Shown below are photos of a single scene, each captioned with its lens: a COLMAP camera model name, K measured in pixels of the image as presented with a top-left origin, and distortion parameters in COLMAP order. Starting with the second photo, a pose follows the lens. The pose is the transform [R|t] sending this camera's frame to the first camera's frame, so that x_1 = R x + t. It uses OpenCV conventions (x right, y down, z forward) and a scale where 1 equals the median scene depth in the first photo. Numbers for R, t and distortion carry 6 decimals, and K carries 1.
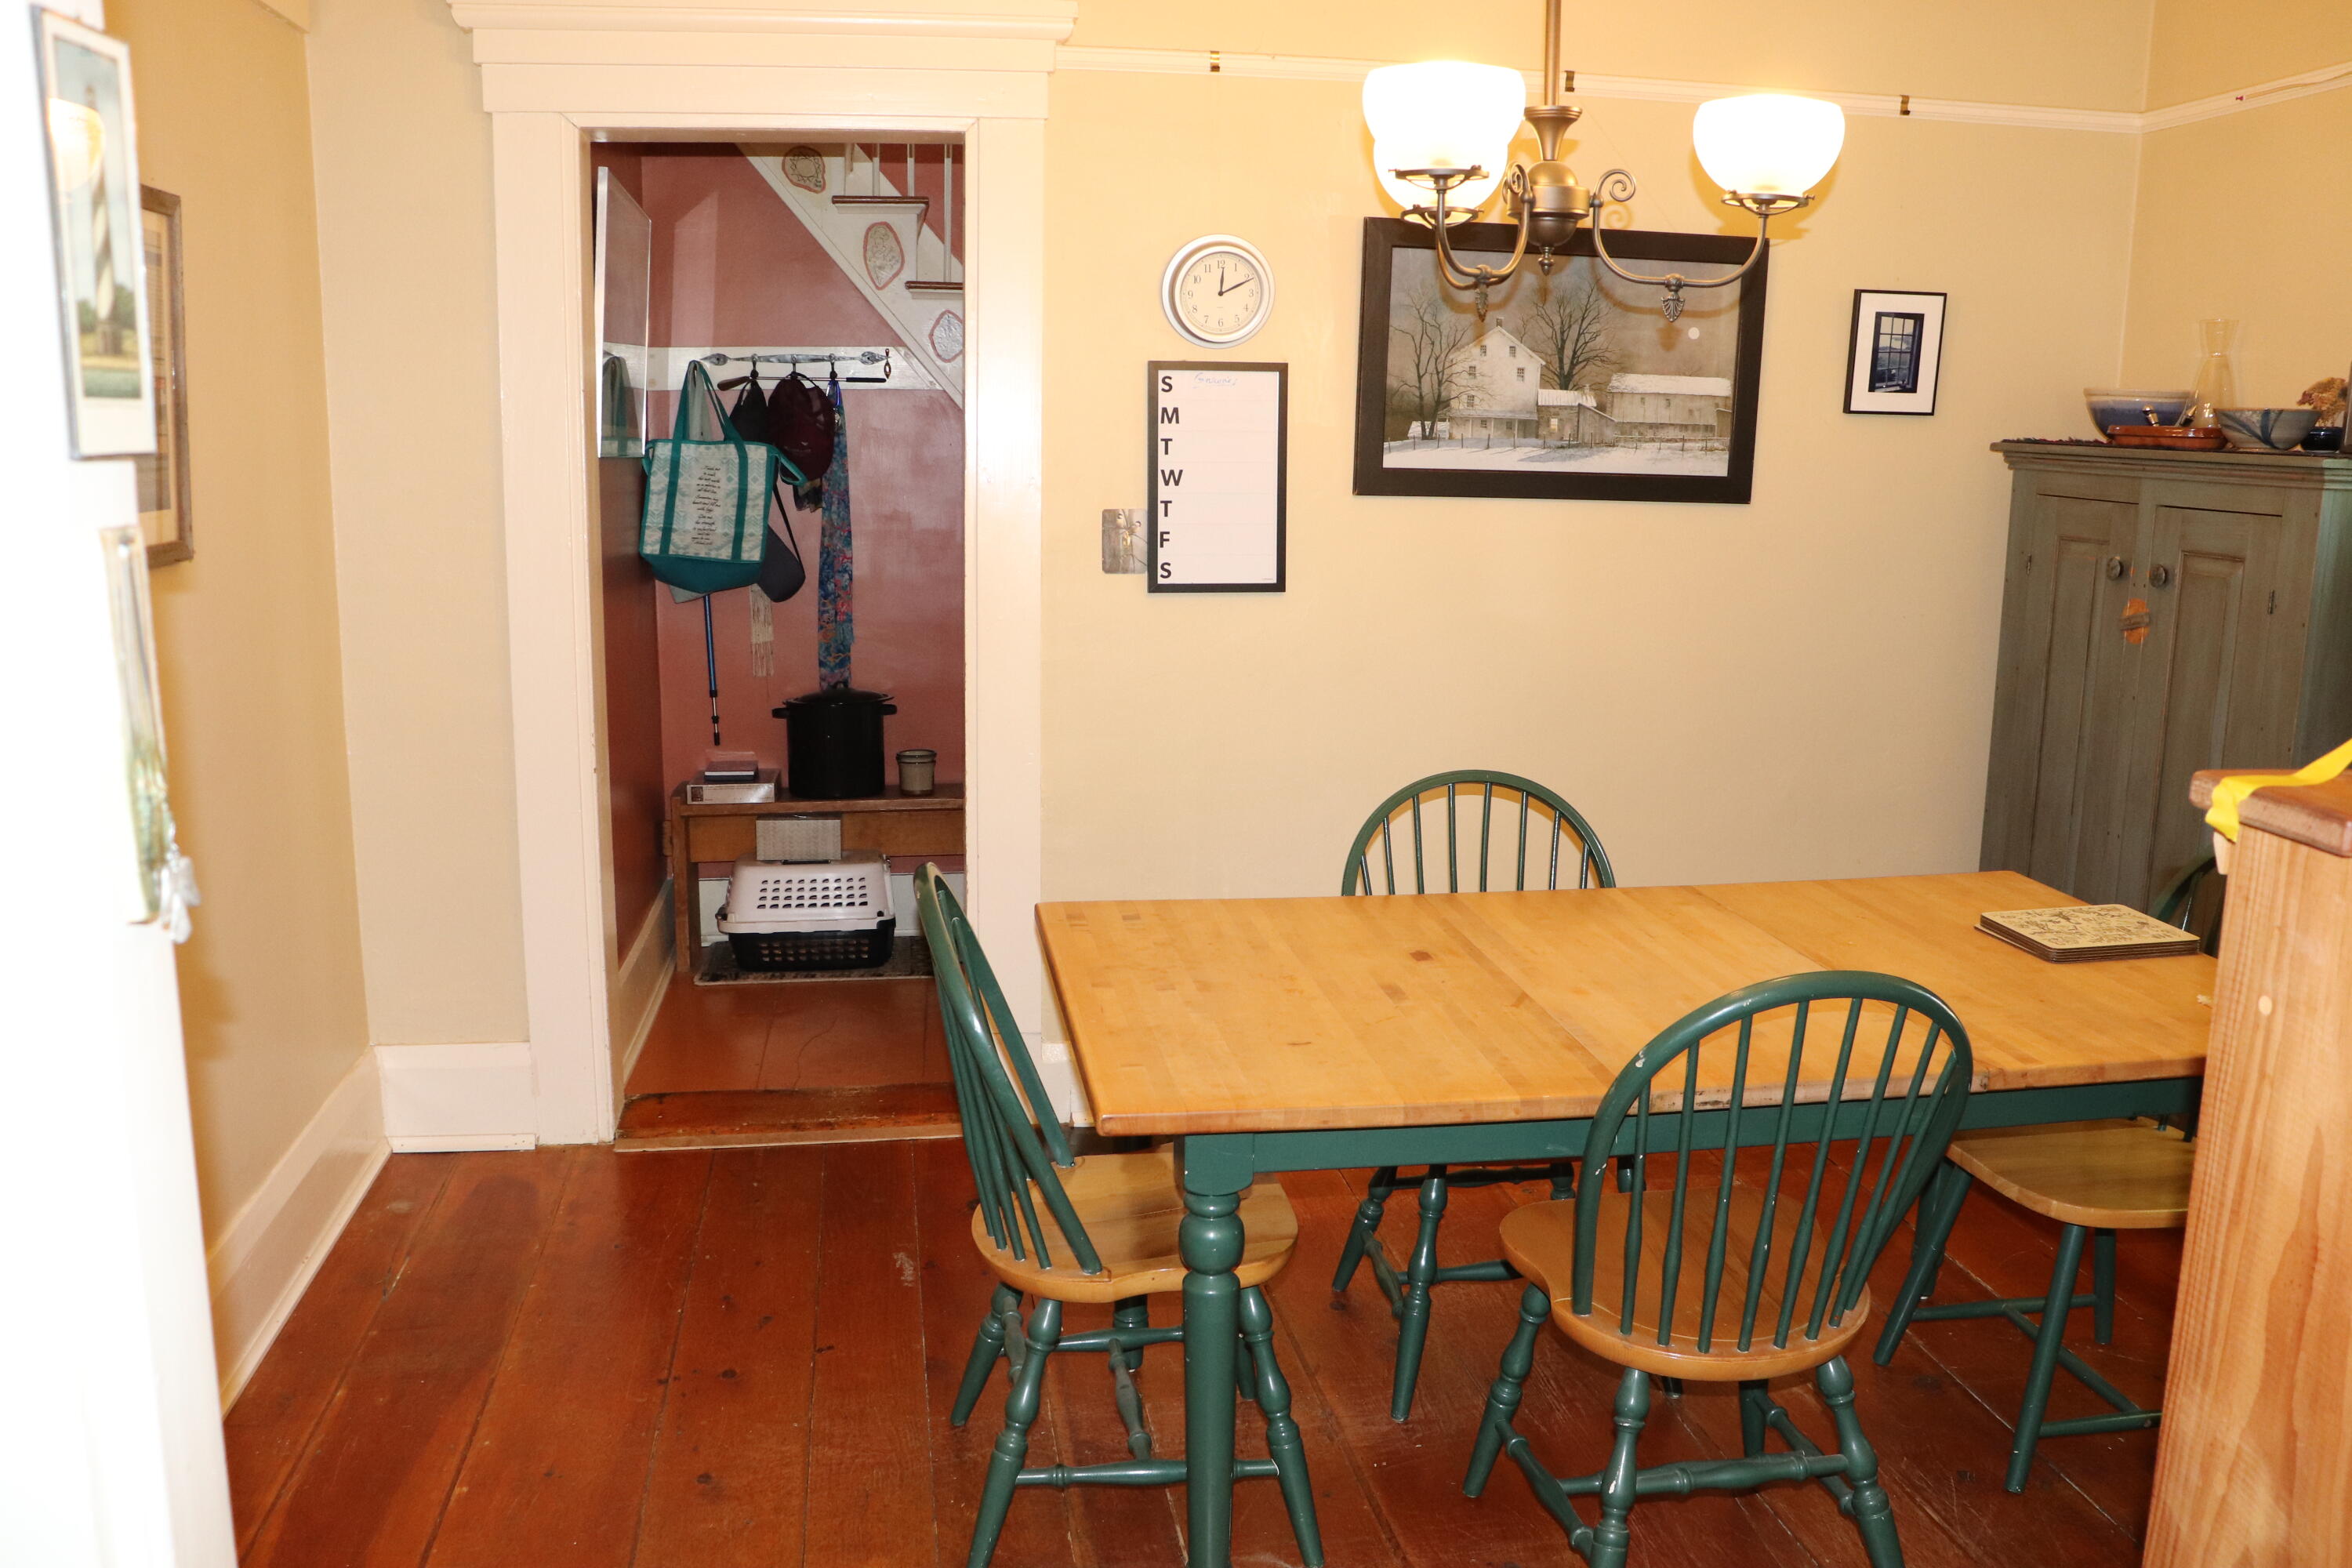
lens RADIAL K [[1914.1, 0, 1176.4], [0, 1914.1, 777.8], [0, 0, 1]] dist [-0.154818, 0.084904]
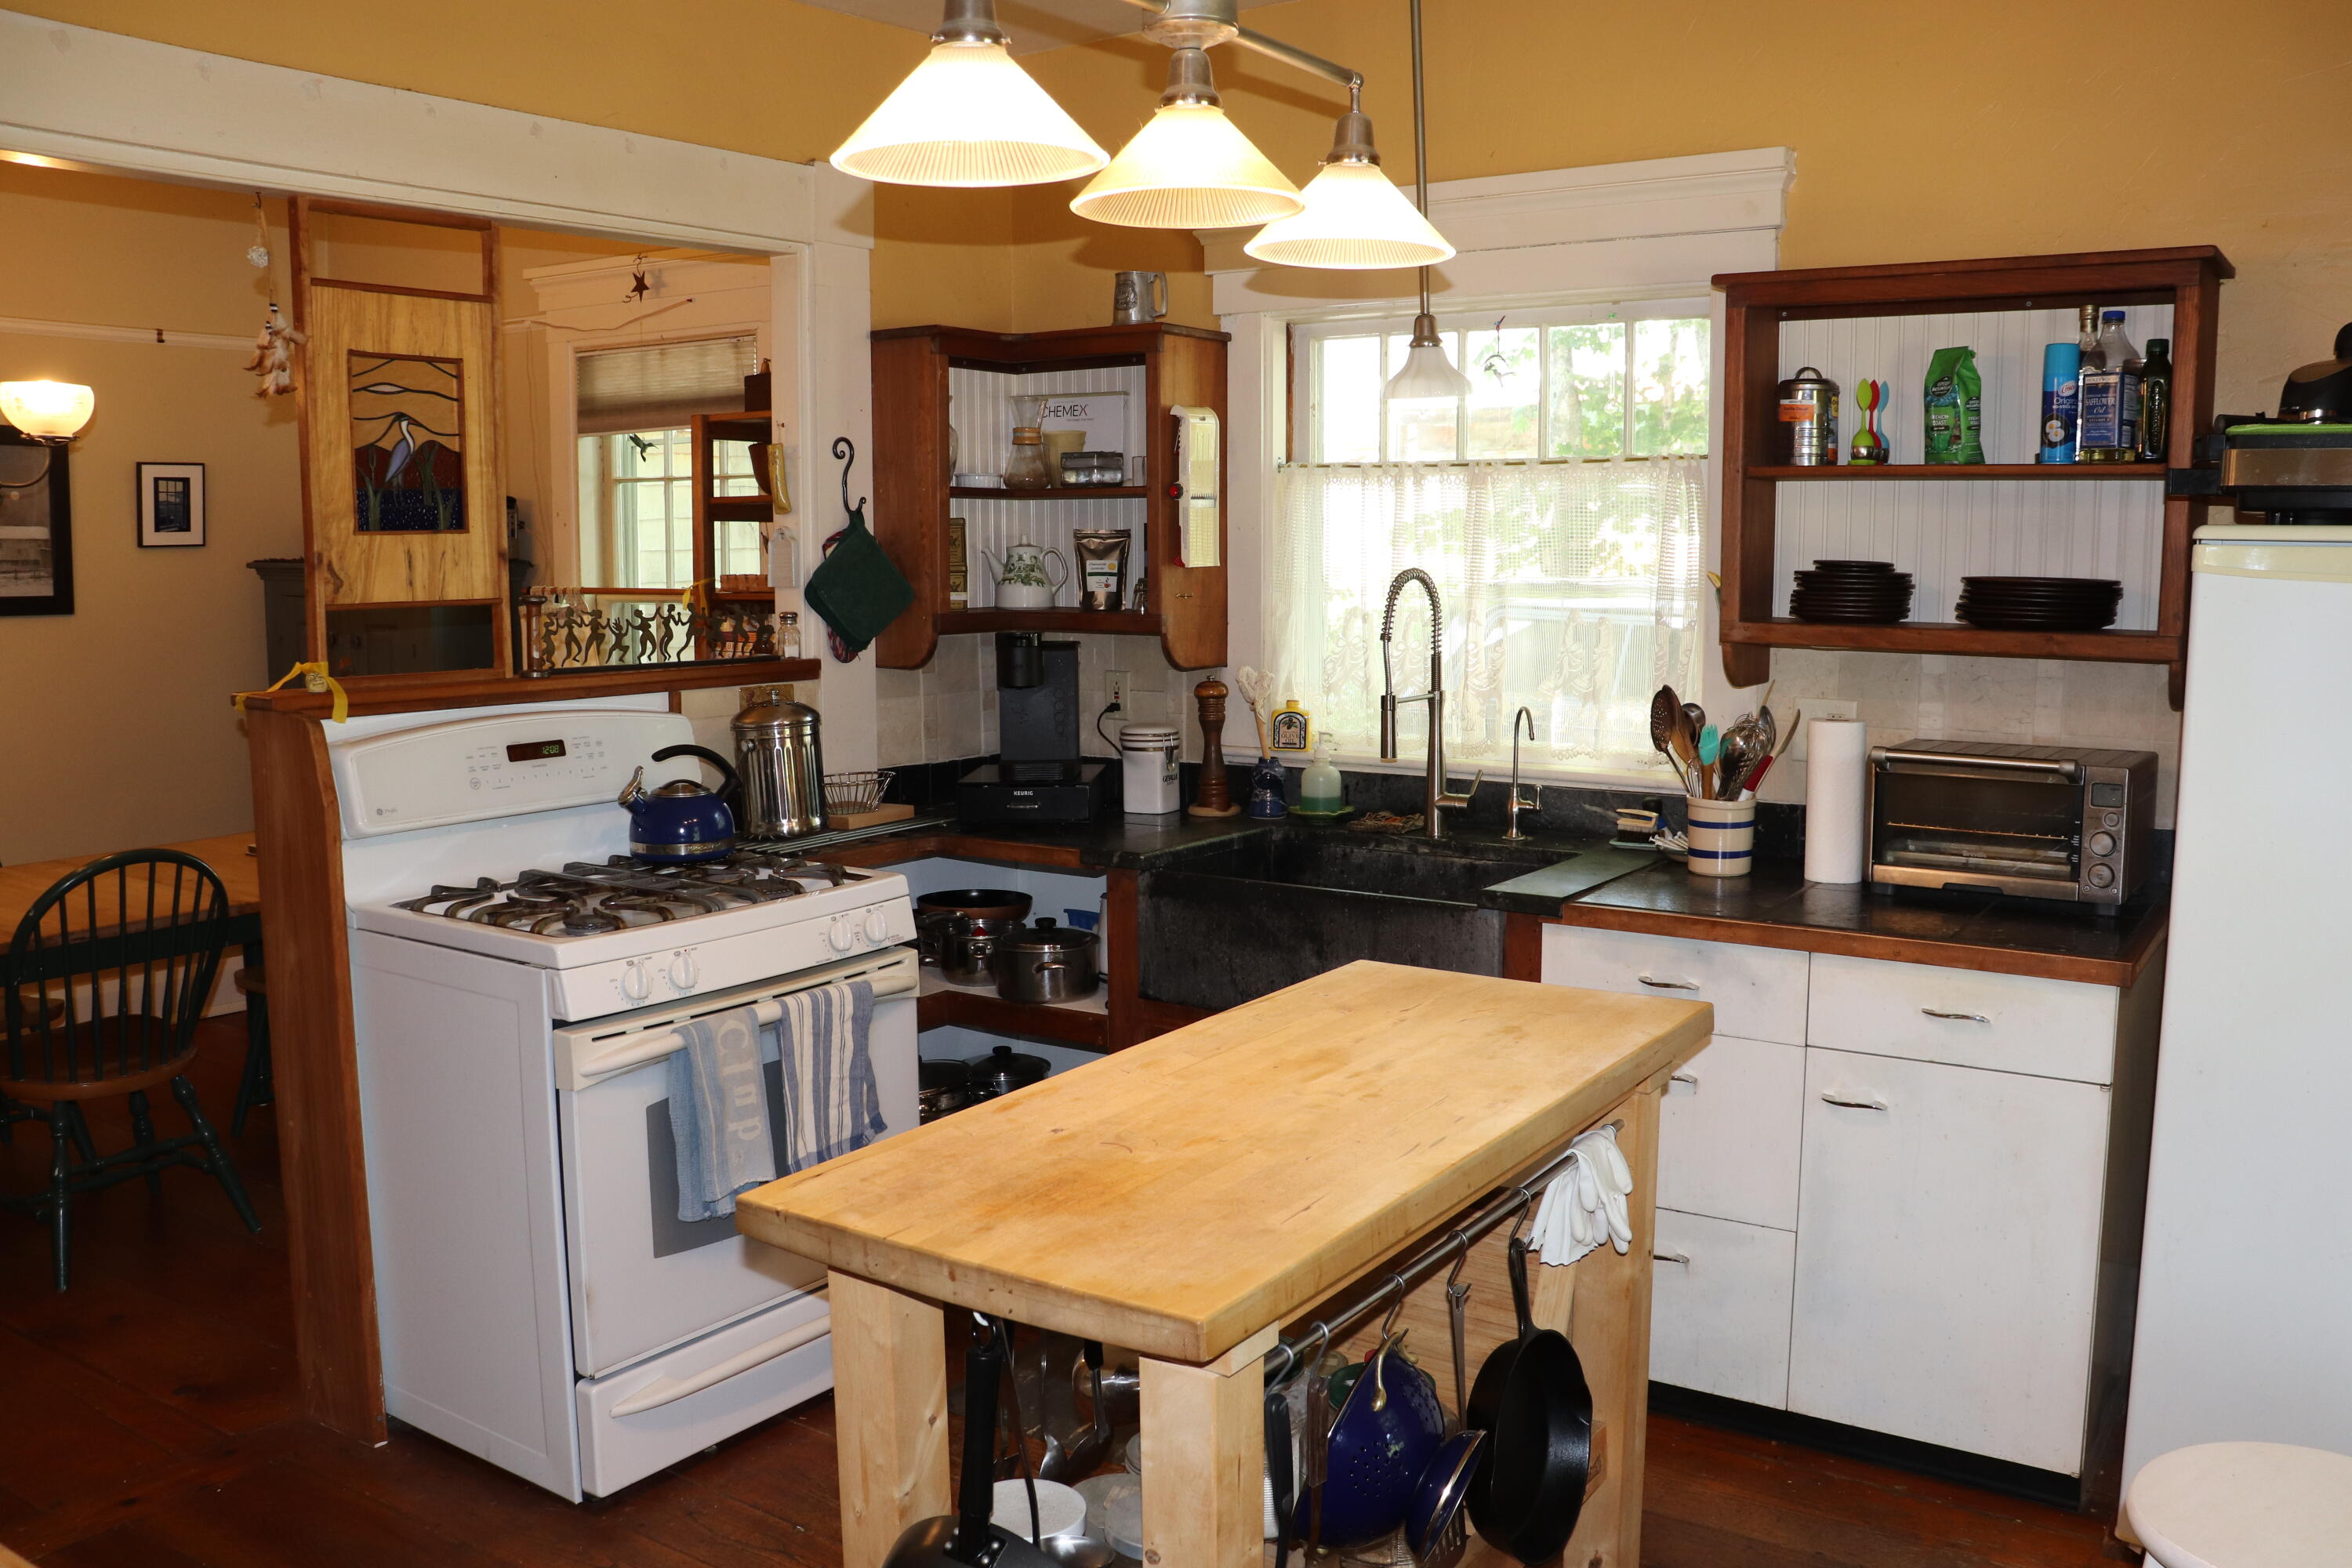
lens RADIAL K [[1951.7, 0, 1214.1], [0, 1951.7, 777.7], [0, 0, 1]] dist [-0.171772, 0.152537]
pose [[0.680129, -0.103696, 0.725722, -0.155239], [0.144590, 0.989474, 0.005876, 0.098951], [-0.718692, 0.100935, 0.687963, -0.614273]]
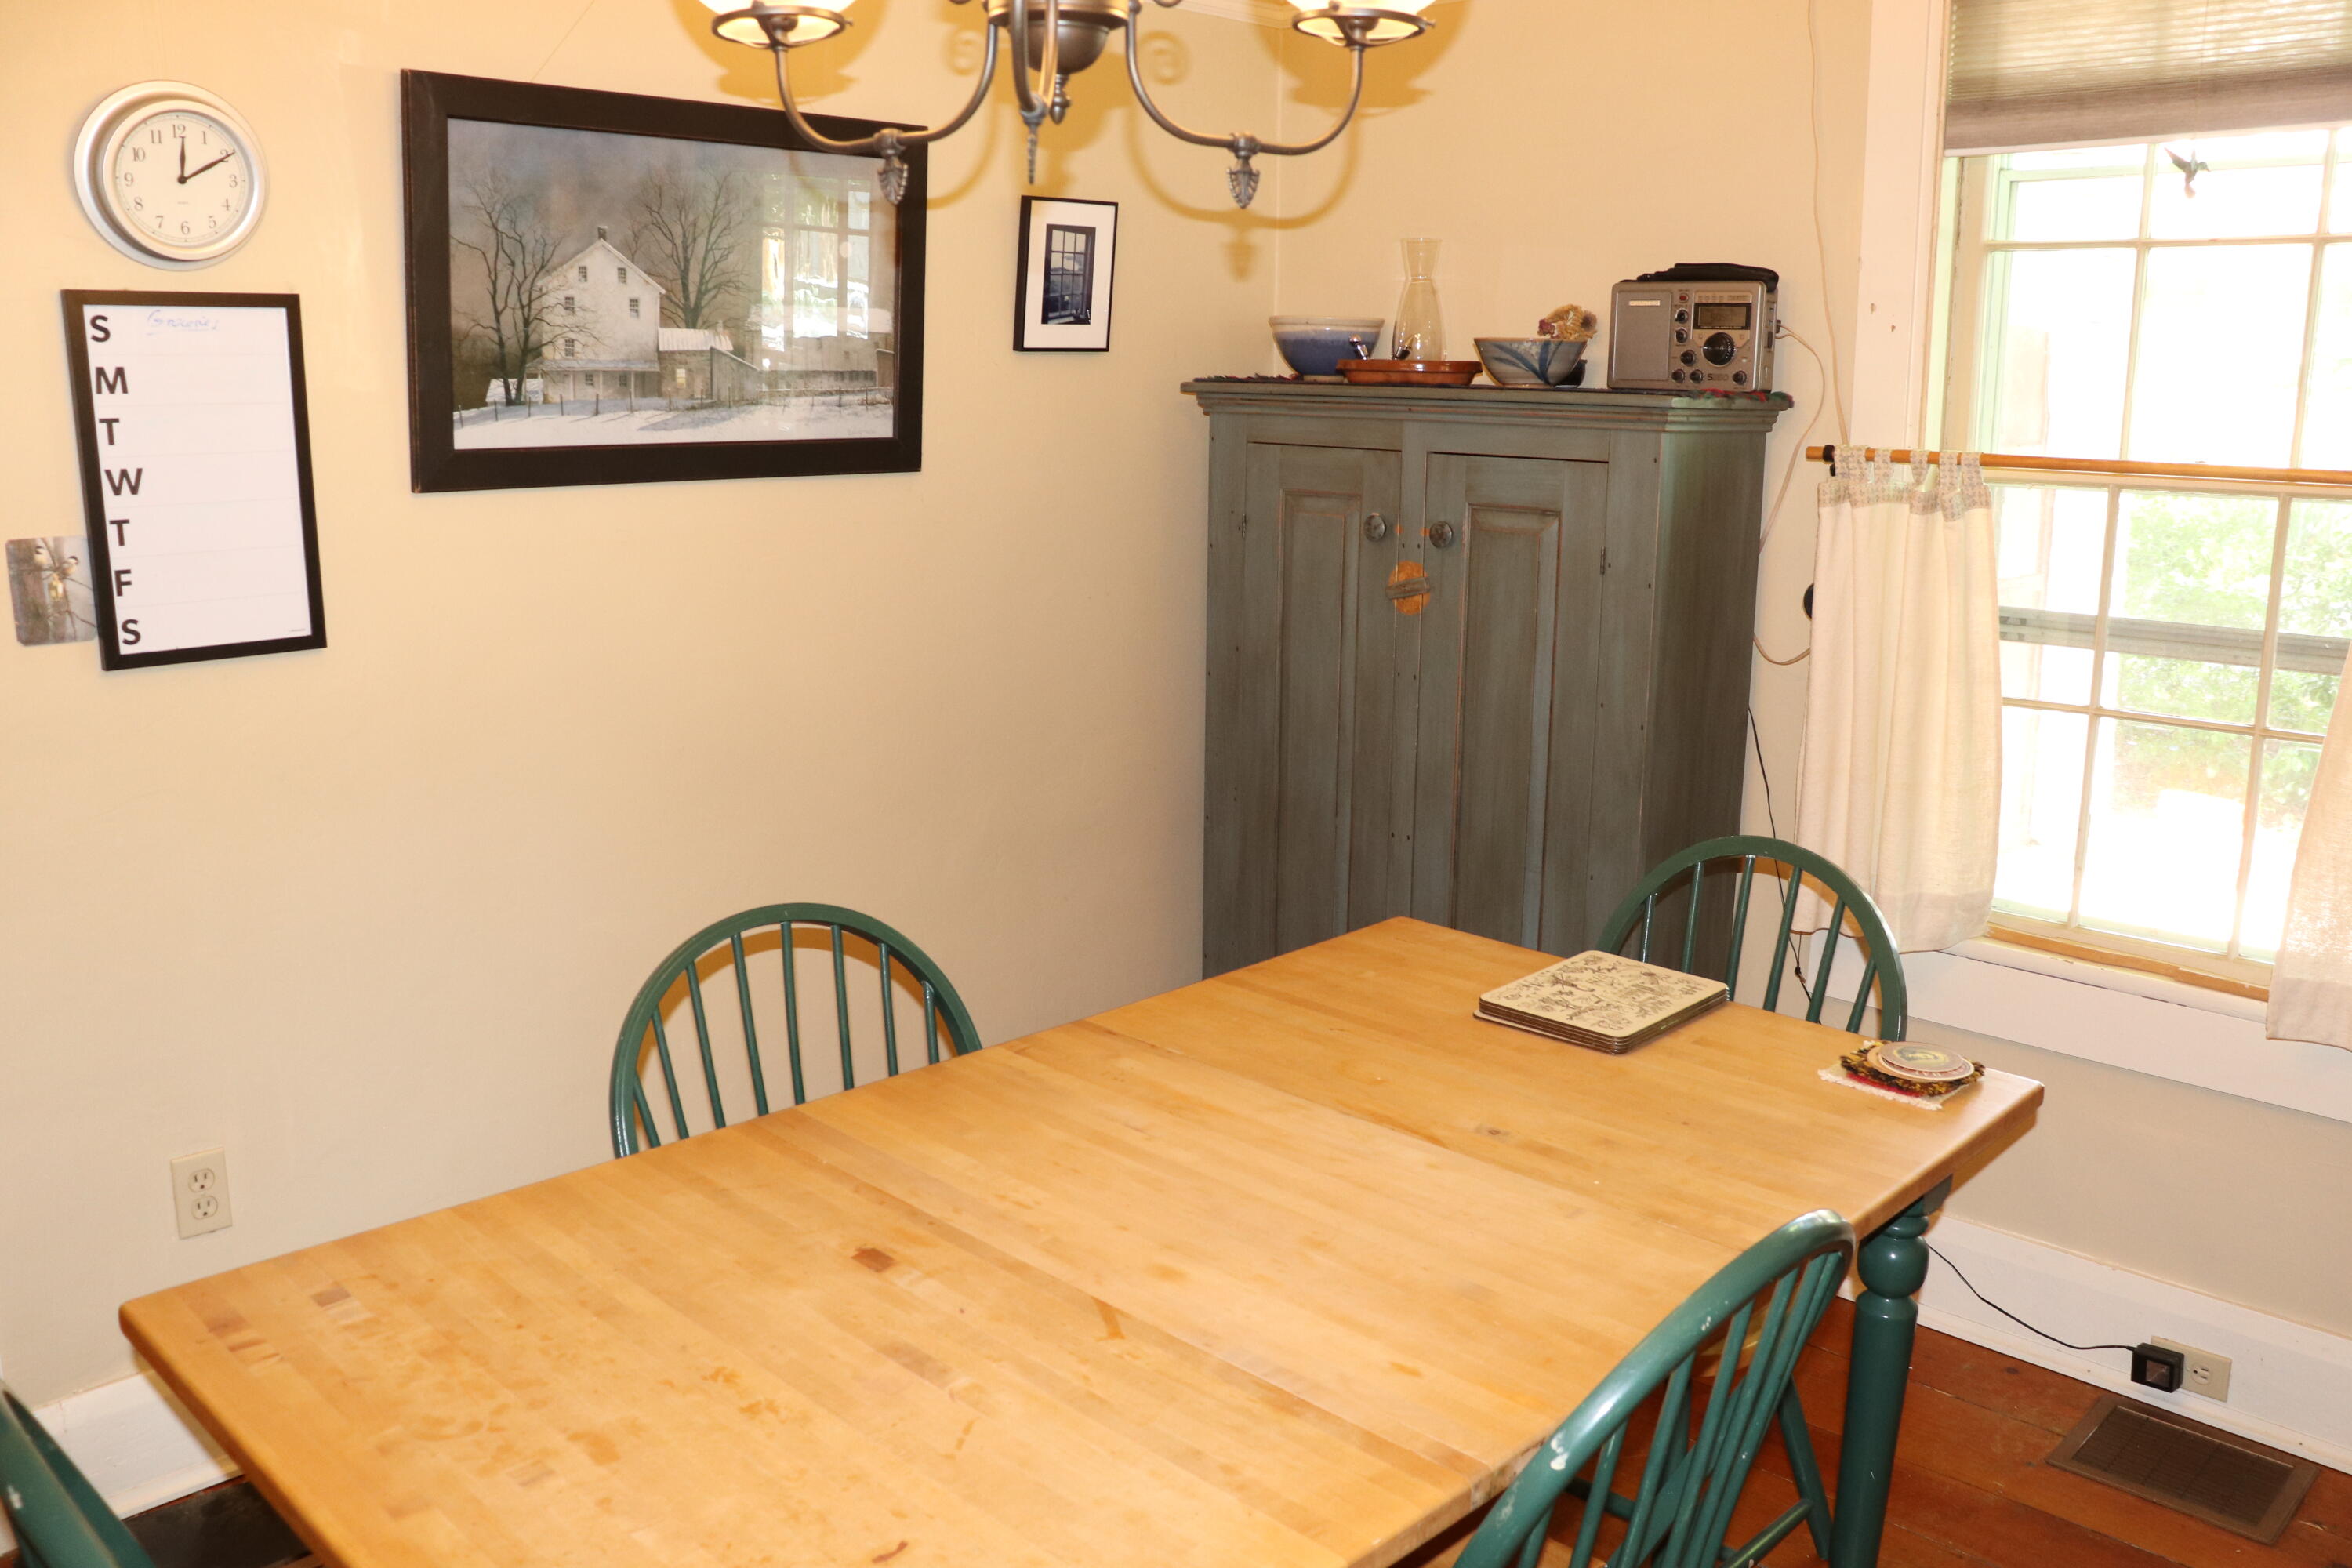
lens RADIAL K [[1951.7, 0, 1218.4], [0, 1951.7, 789.7], [0, 0, 1]] dist [-0.171772, 0.152537]
pose [[0.797932, -0.132185, 0.588074, -0.090073], [0.112821, 0.991167, 0.069709, -0.061547], [-0.592094, 0.010724, 0.805797, 0.307404]]
